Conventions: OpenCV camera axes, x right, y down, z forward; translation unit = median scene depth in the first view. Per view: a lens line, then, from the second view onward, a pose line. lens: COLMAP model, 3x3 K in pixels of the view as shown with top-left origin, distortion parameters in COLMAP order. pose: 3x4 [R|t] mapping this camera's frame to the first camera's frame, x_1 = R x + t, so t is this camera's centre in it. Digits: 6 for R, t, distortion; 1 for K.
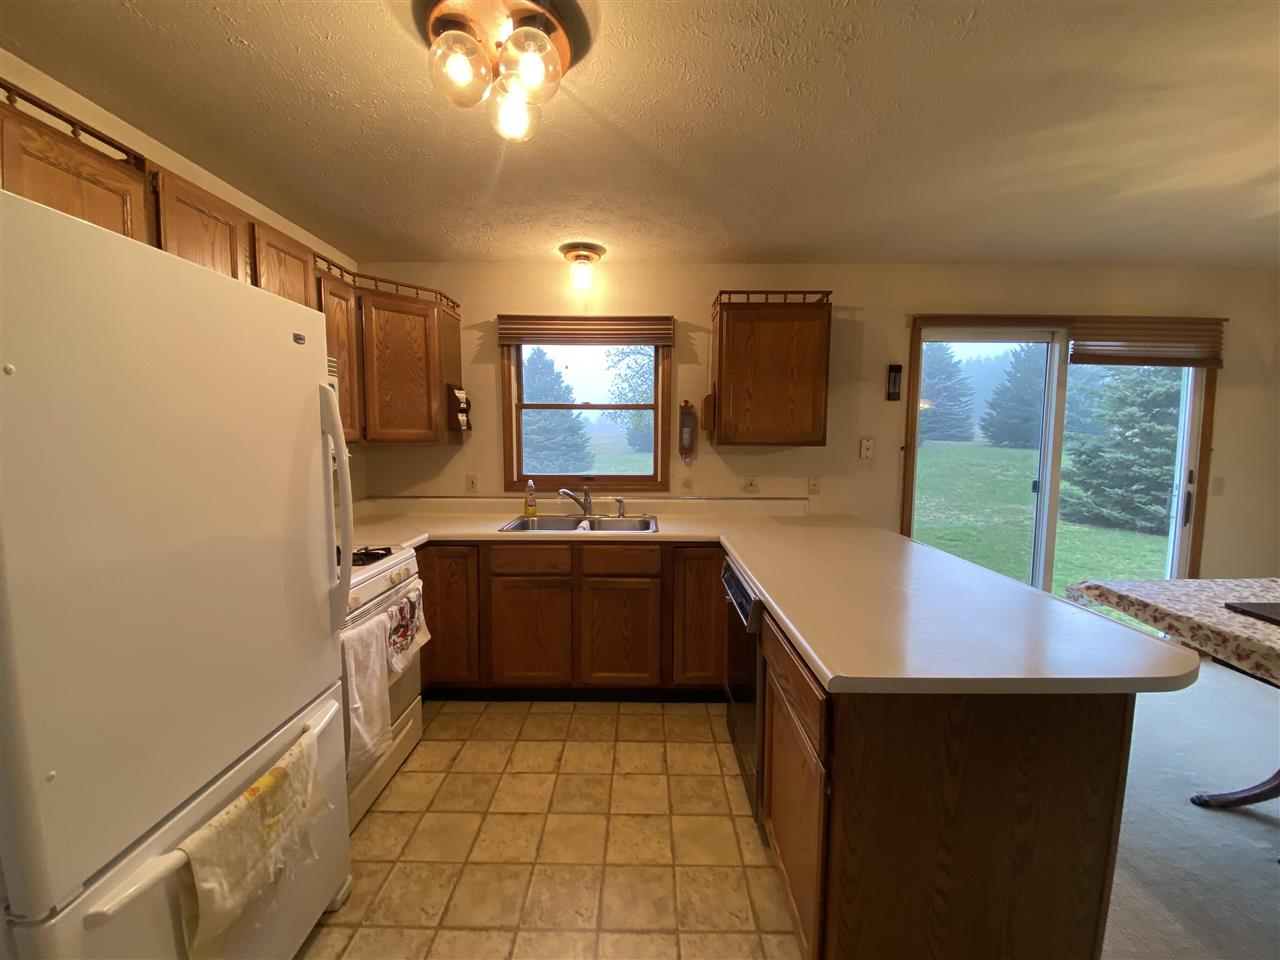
lens RADIAL K [[528.2, 0, 642.5], [0, 528.2, 481.1], [0, 0, 1]] dist [0.000777, -0.000232]
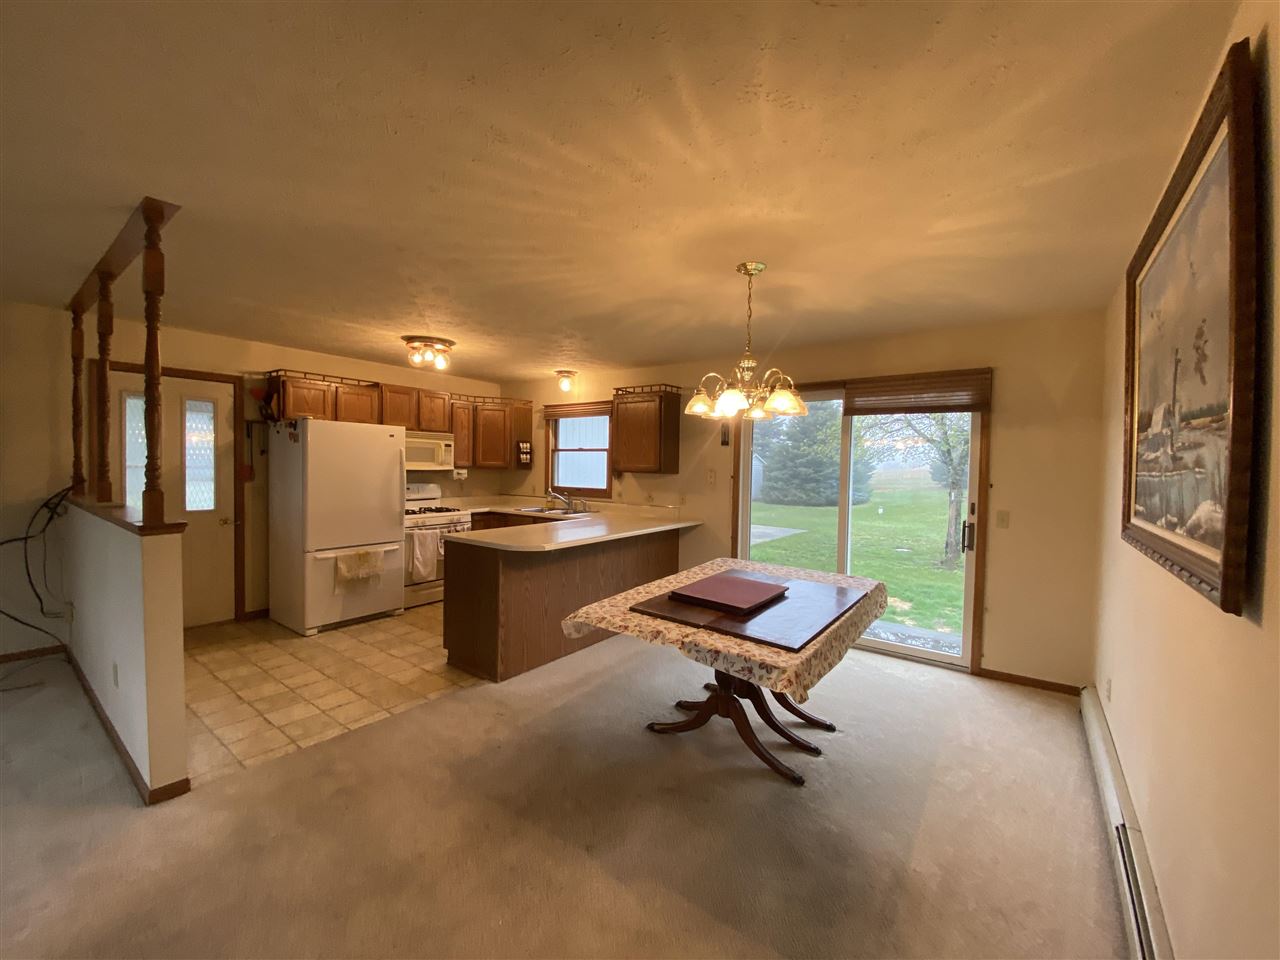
lens RADIAL K [[528.2, 0, 642.5], [0, 528.2, 481.1], [0, 0, 1]] dist [0.000777, -0.000232]
pose [[0.792326, 0.028120, -0.609450, 1.192673], [-0.065902, 0.997037, -0.039674, 0.024731], [0.606529, 0.071598, 0.791831, -0.316642]]
